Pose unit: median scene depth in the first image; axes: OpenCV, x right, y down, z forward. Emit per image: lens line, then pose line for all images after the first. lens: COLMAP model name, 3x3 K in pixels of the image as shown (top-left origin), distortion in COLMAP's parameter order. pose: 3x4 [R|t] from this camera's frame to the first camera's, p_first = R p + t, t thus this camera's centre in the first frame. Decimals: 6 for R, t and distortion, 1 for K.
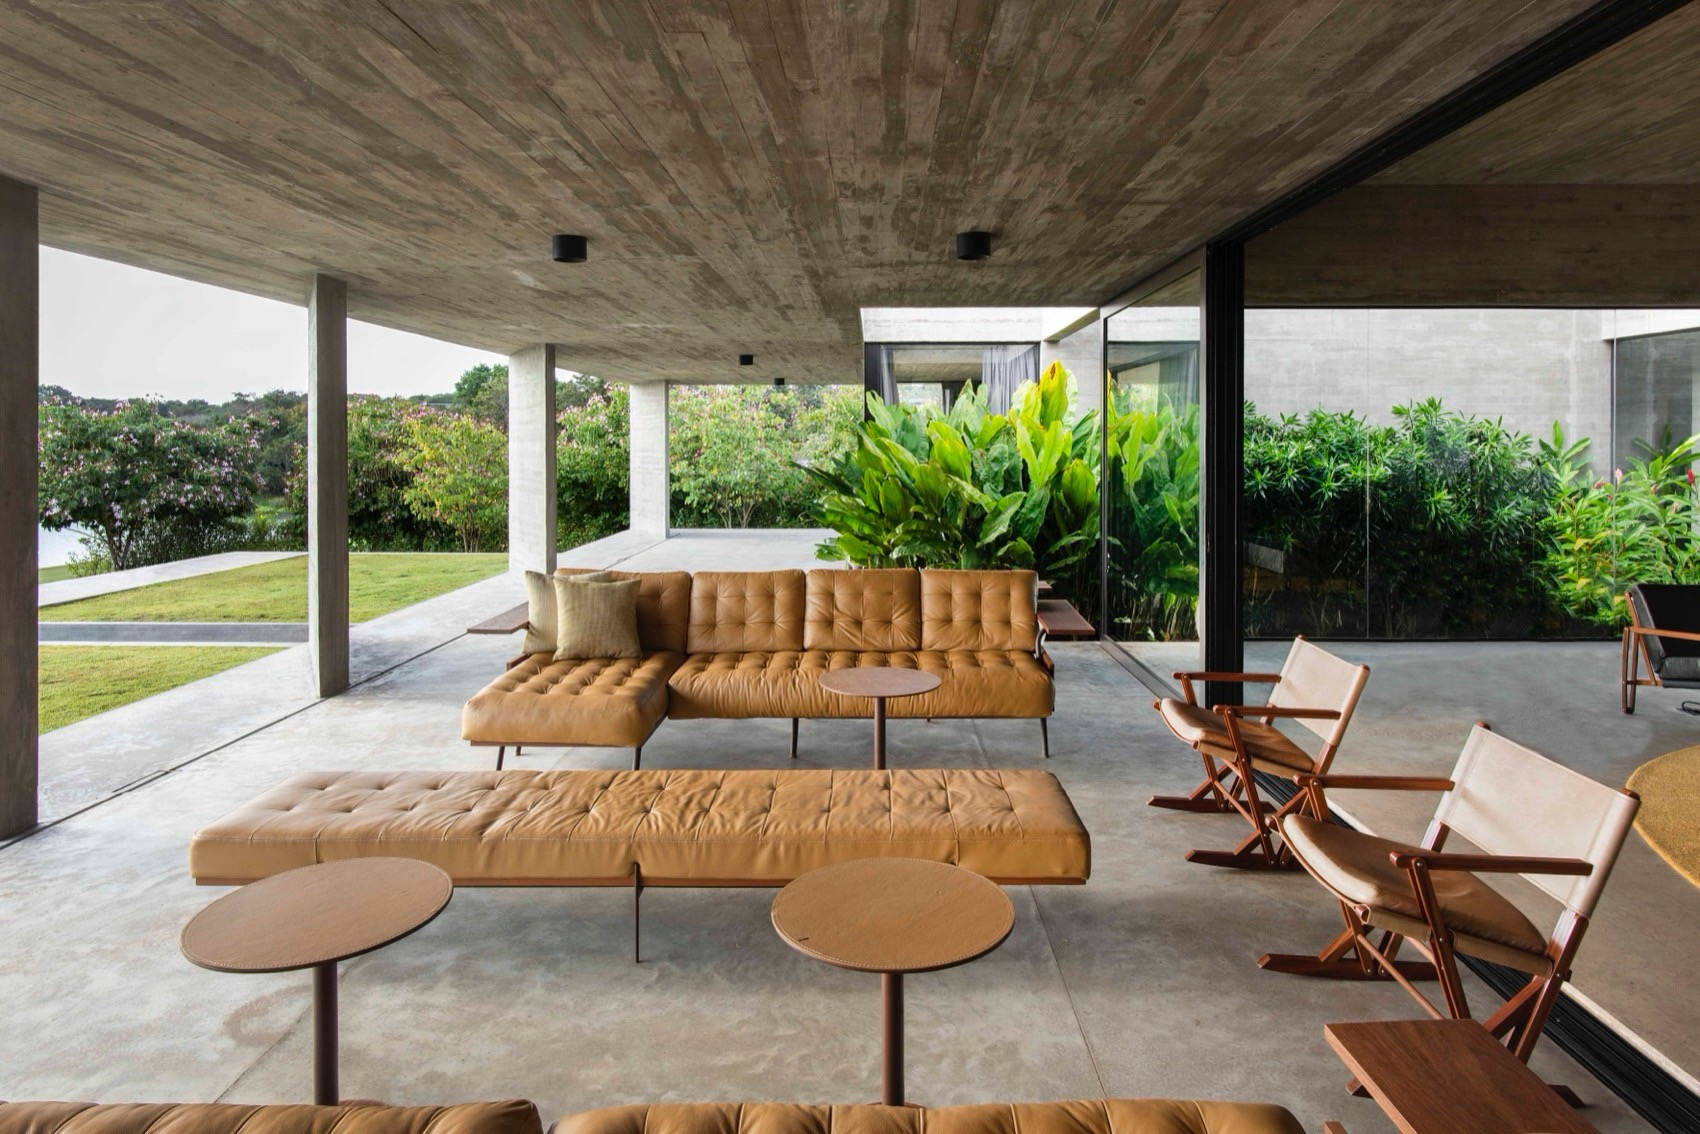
lens RADIAL K [[1028.9, 0, 858.8], [0, 1028.9, 499.5], [0, 0, 1]] dist [0.006917, 0.001869]
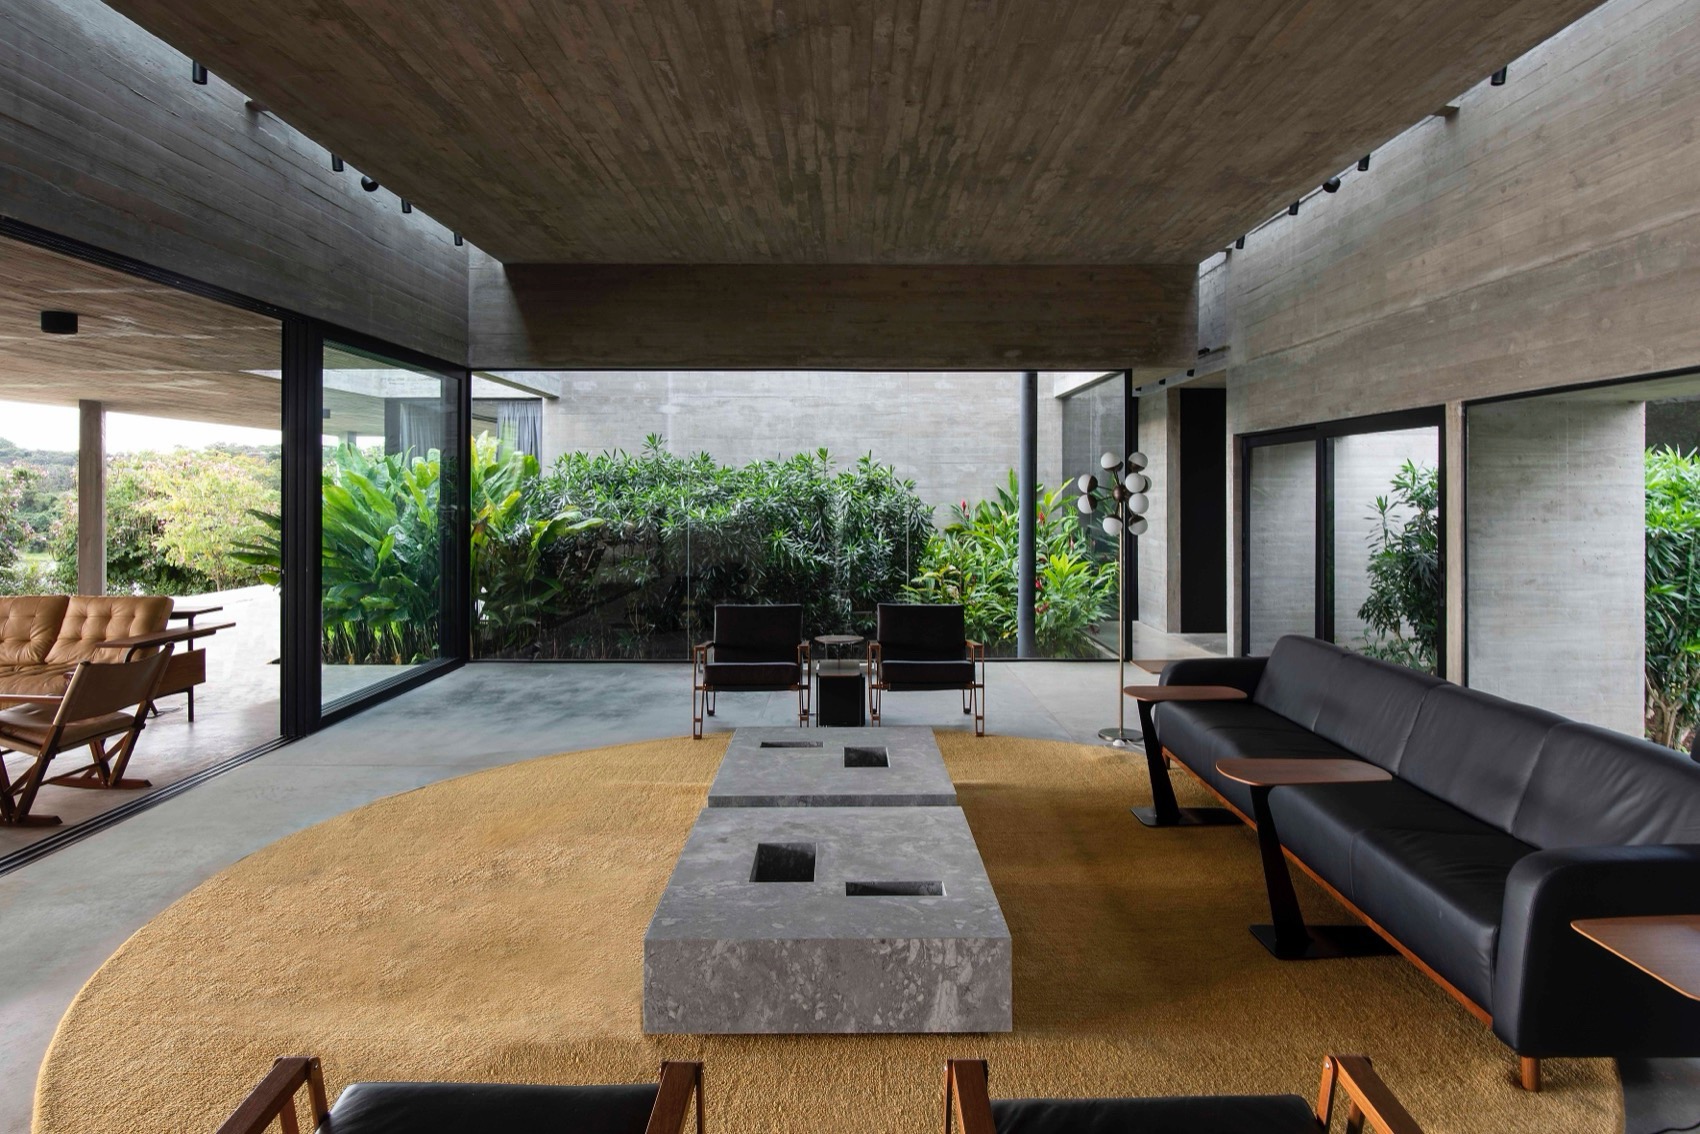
lens RADIAL K [[1028.9, 0, 858.8], [0, 1028.9, 499.5], [0, 0, 1]] dist [0.006917, 0.001869]
pose [[0.999995, -0.001279, 0.003014, 0.586071], [0.001429, 0.998732, -0.050332, 0.012209], [-0.002946, 0.050336, 0.998728, -0.109386]]
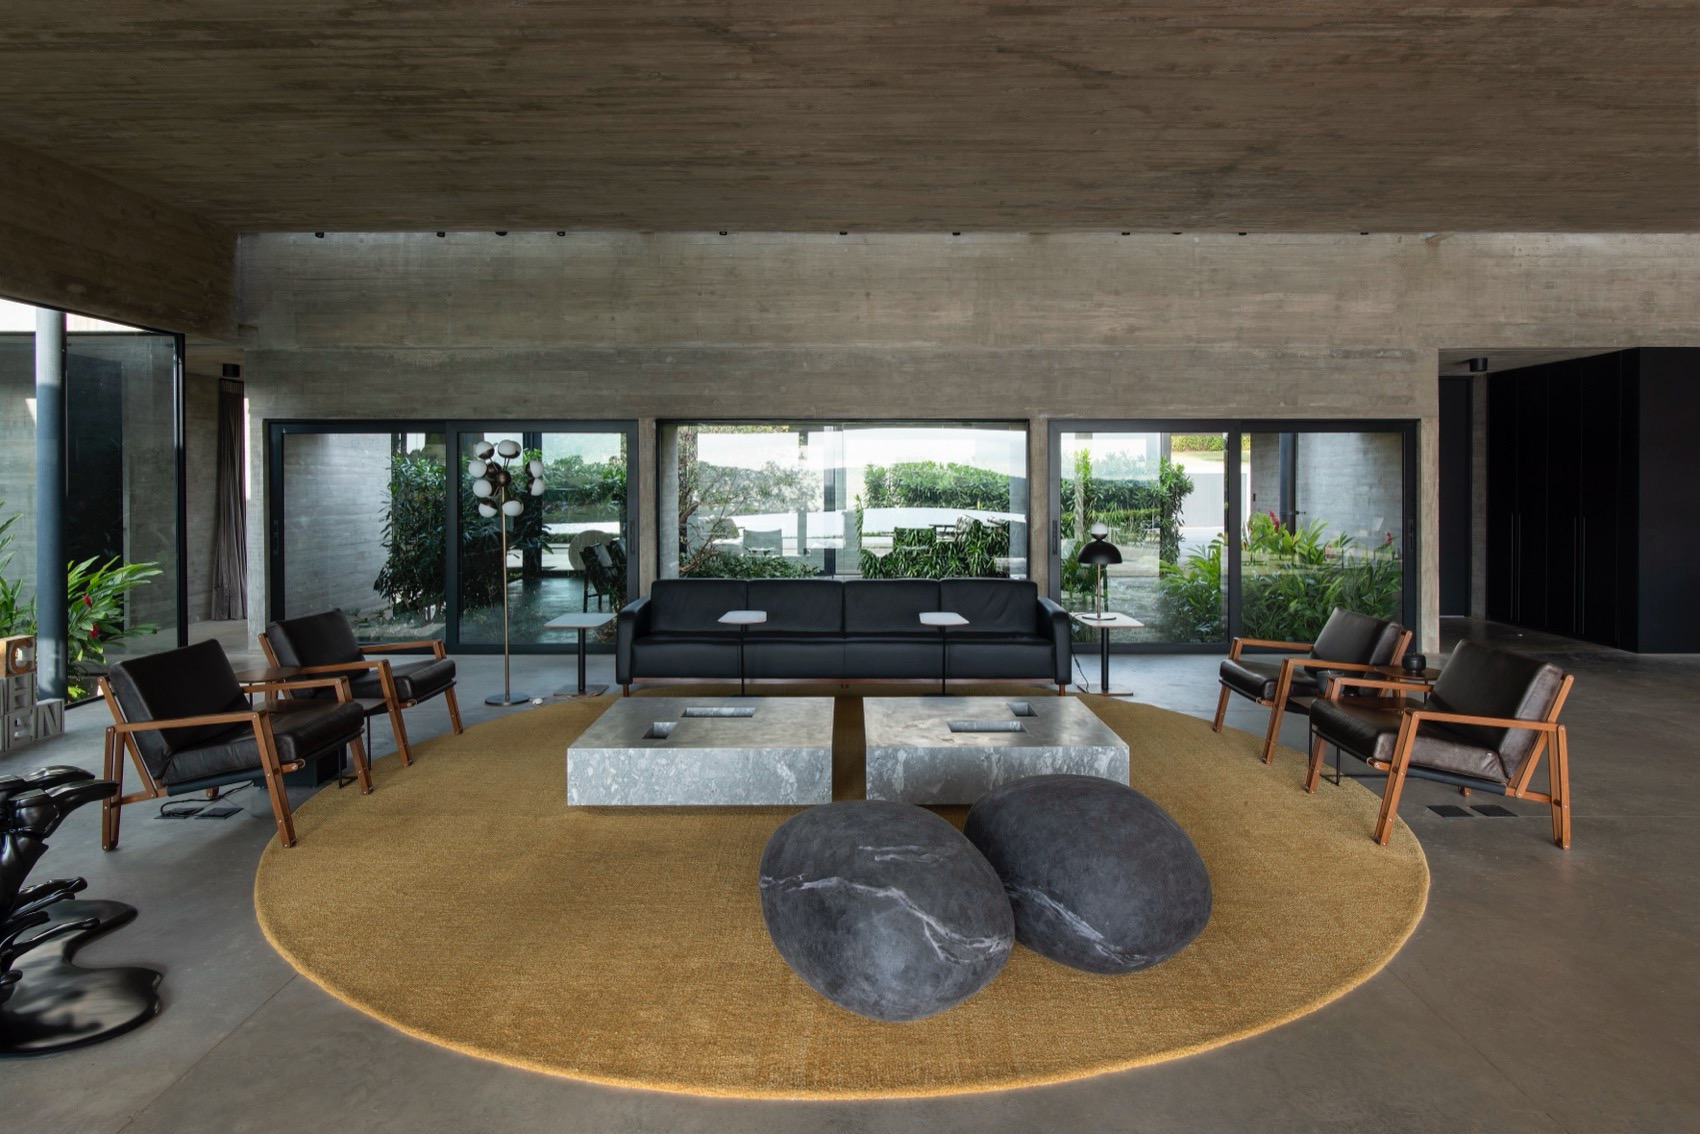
lens RADIAL K [[947.0, 0, 868.1], [0, 947.0, 503.9], [0, 0, 1]] dist [-0.003106, -0.000939]
pose [[-0.000922, -0.023174, 0.999731, 0.070776], [0.057490, 0.998077, 0.023188, -0.008934], [-0.998346, 0.057496, 0.000412, 0.319248]]
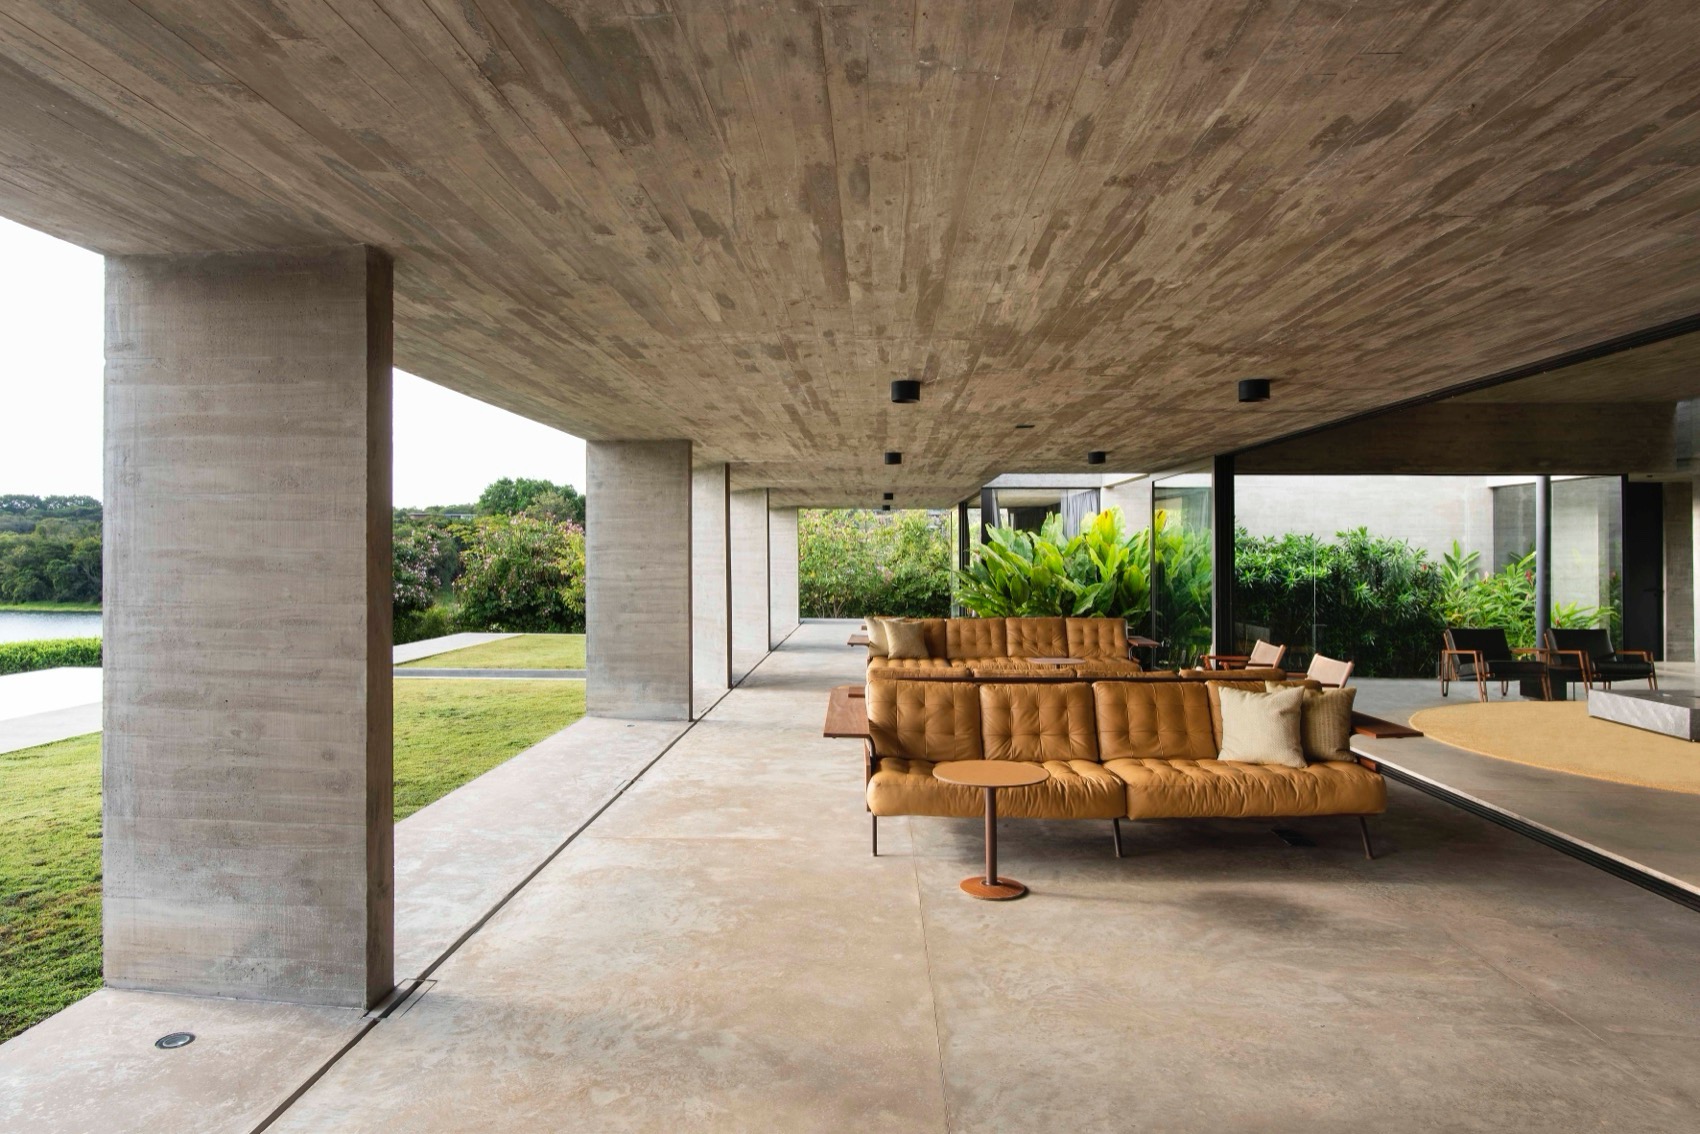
lens RADIAL K [[998.0, 0, 801.2], [0, 998.0, 562.1], [0, 0, 1]] dist [-0.004798, -0.001834]
pose [[0.997542, 0.004846, -0.069901, -0.190157], [-0.008125, 0.998876, -0.046708, 0.033936], [0.069596, 0.047161, 0.996460, -0.568750]]
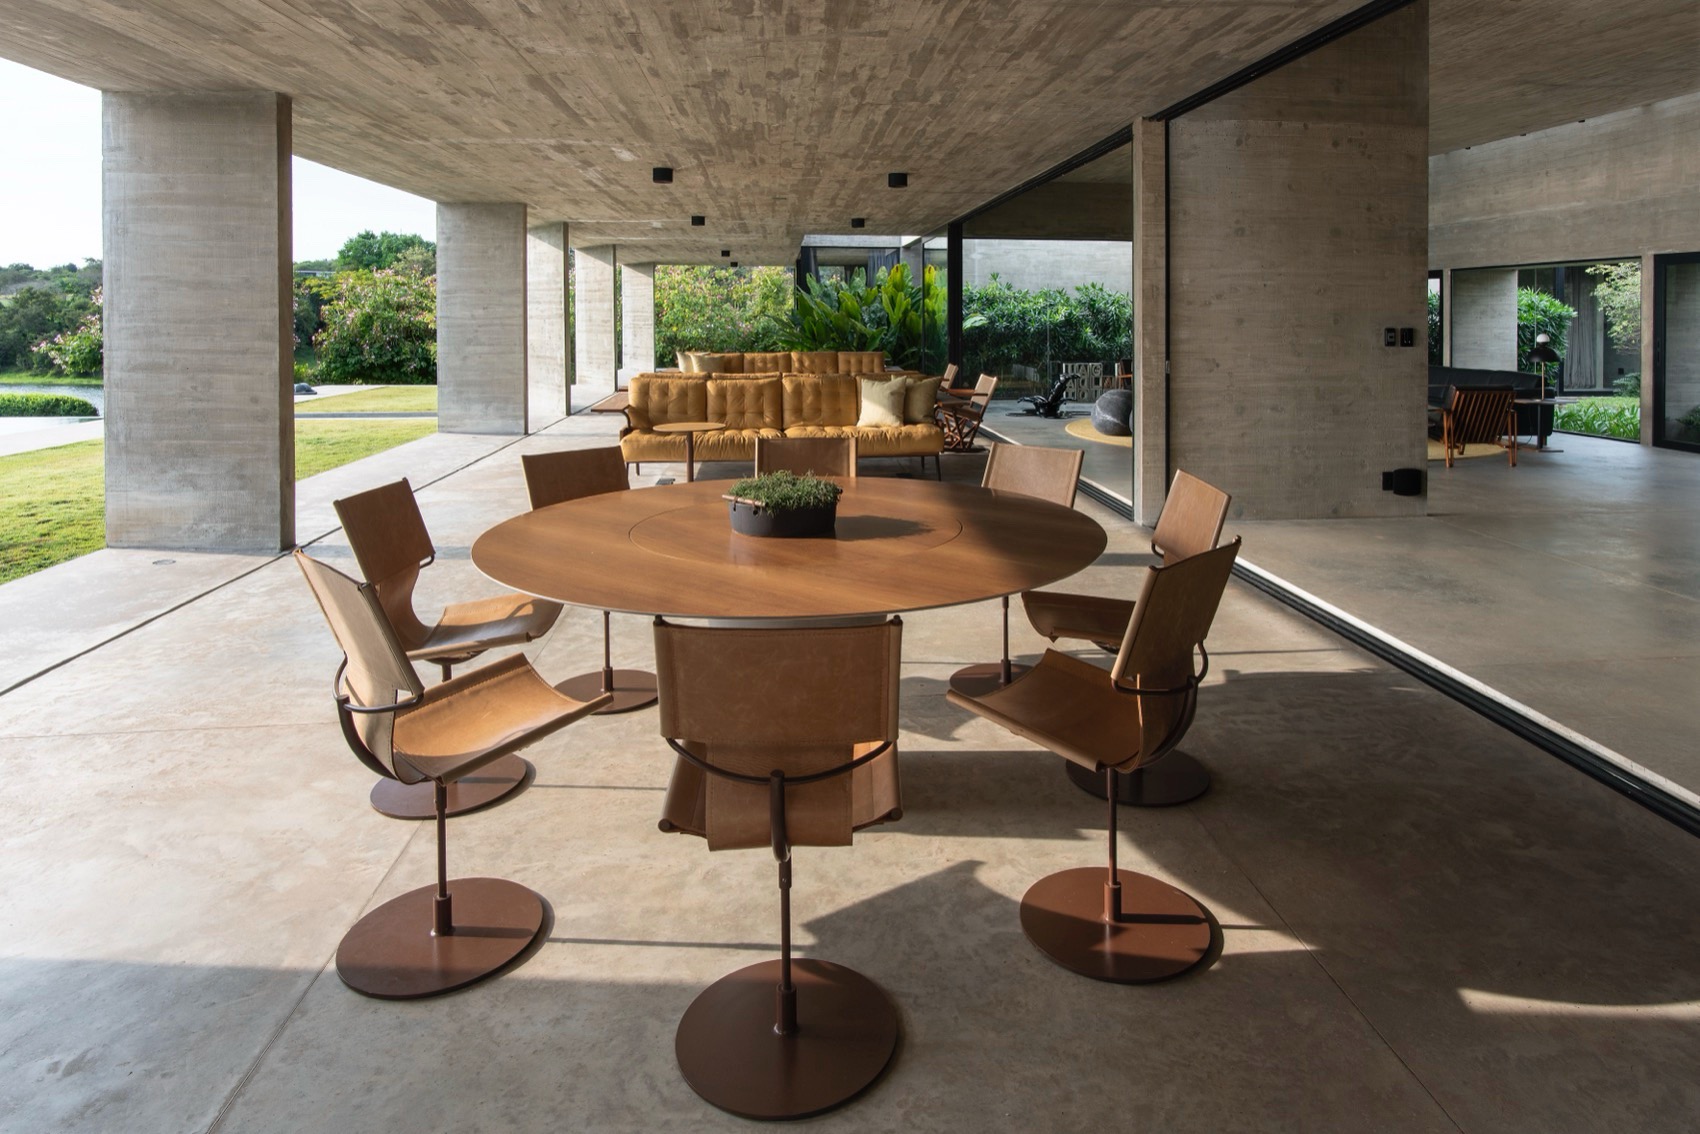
lens RADIAL K [[1058.5, 0, 844.0], [0, 1058.5, 352.2], [0, 0, 1]] dist [-0.023155, 0.000941]
pose [[0.997831, 0.007192, 0.065430, -0.035528], [-0.005686, 0.999715, -0.023167, 0.084808], [-0.065578, 0.022744, 0.997588, -0.970215]]
